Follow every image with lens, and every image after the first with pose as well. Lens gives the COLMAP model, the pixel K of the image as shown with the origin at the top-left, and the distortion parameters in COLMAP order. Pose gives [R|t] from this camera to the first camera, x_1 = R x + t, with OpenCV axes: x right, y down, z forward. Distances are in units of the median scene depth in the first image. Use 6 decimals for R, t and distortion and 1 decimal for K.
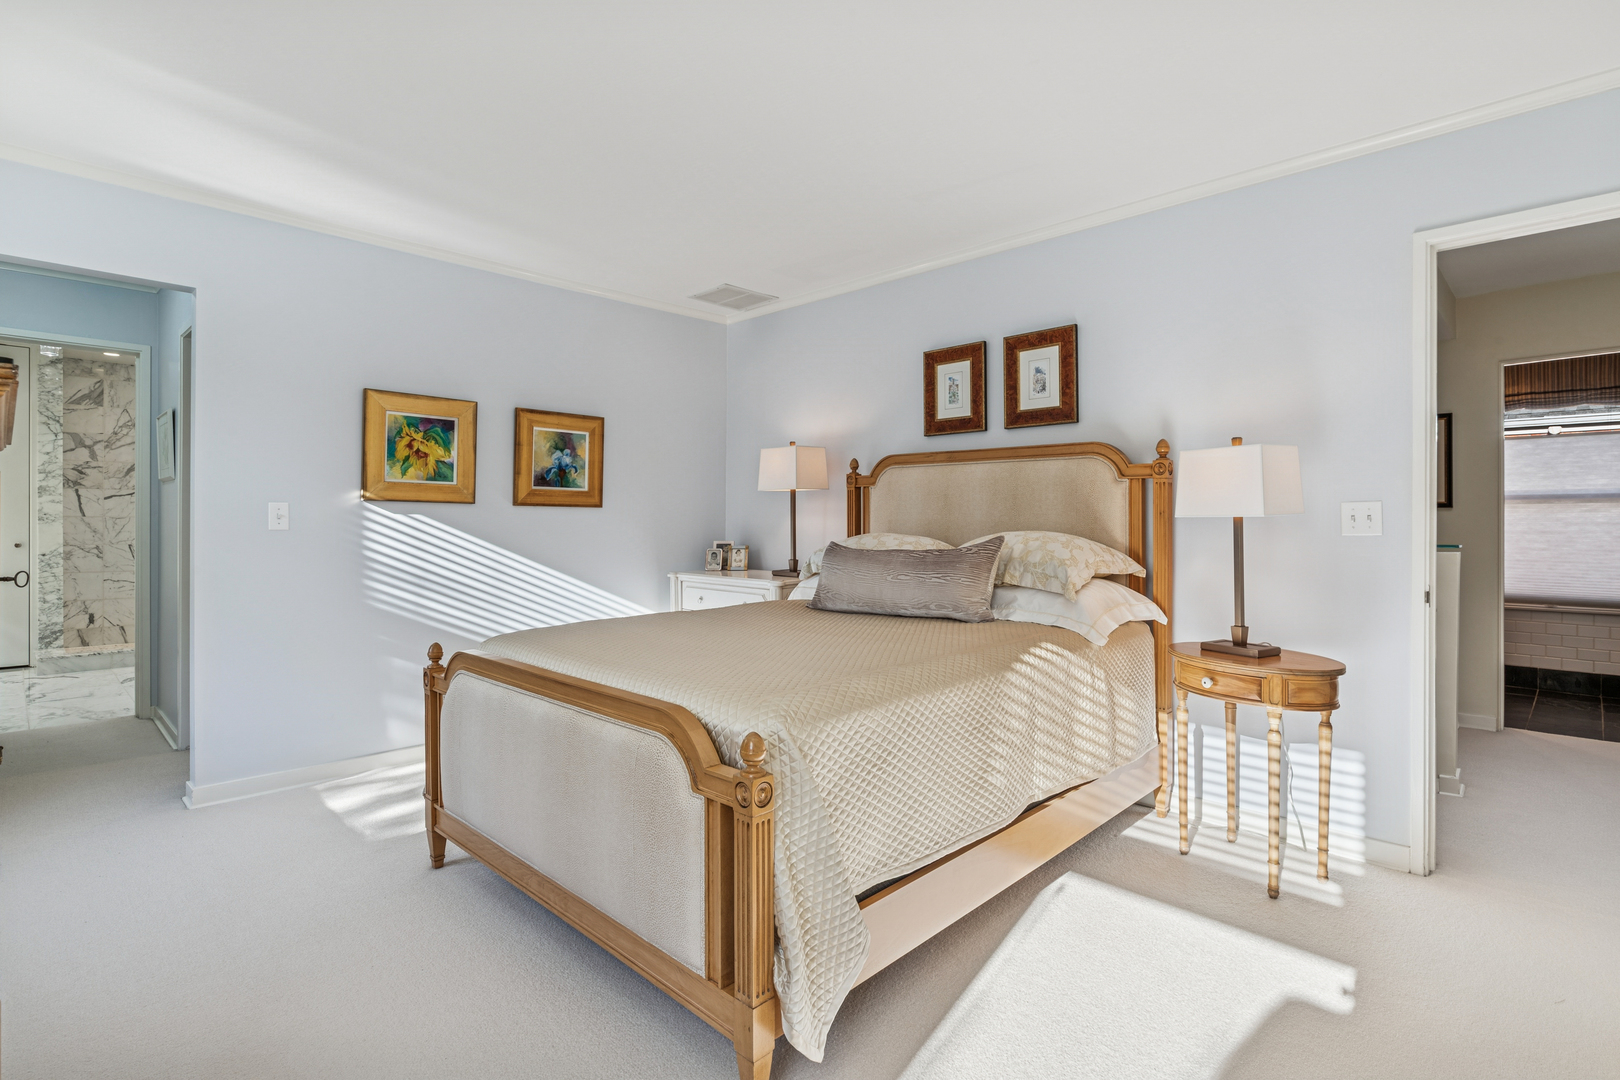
lens RADIAL K [[786.7, 0, 810.7], [0, 786.7, 532.1], [0, 0, 1]] dist [-0.000357, -0.000390]
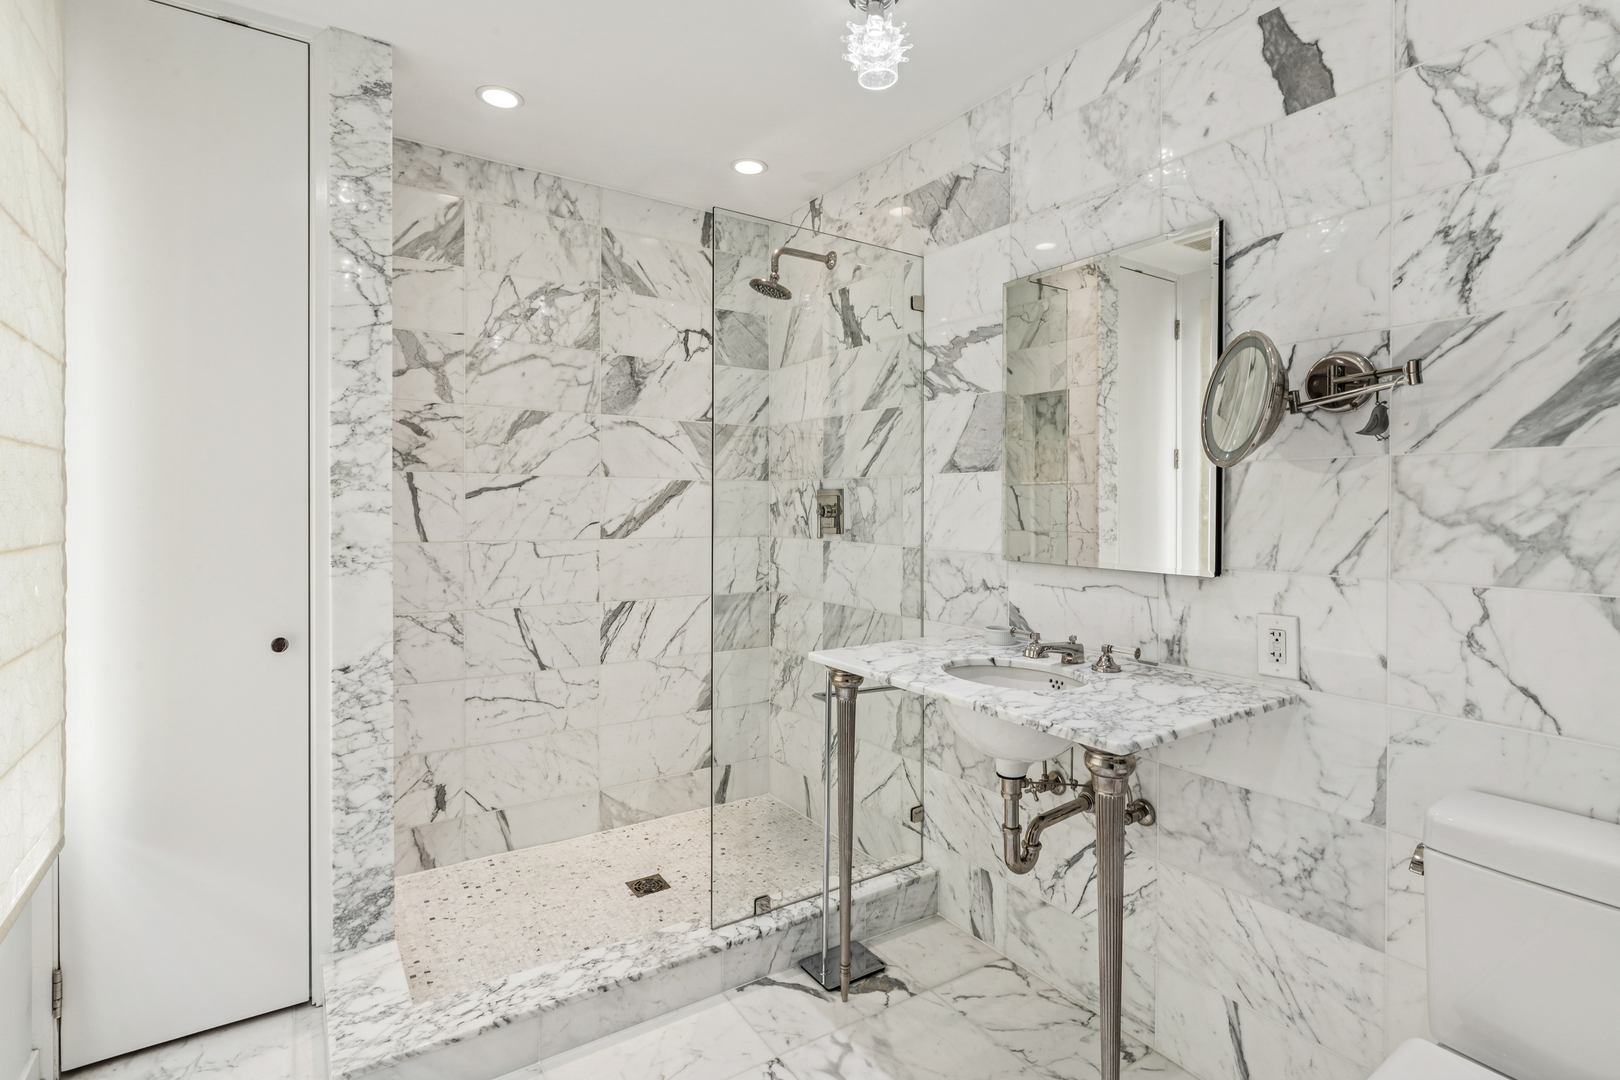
lens RADIAL K [[786.7, 0, 808.3], [0, 786.7, 525.2], [0, 0, 1]] dist [-0.000357, -0.000390]
pose [[0.976980, 0.005776, -0.213252, -0.530250], [-0.004163, 0.999959, 0.008012, -0.026229], [0.213290, -0.006939, 0.976964, 0.532493]]
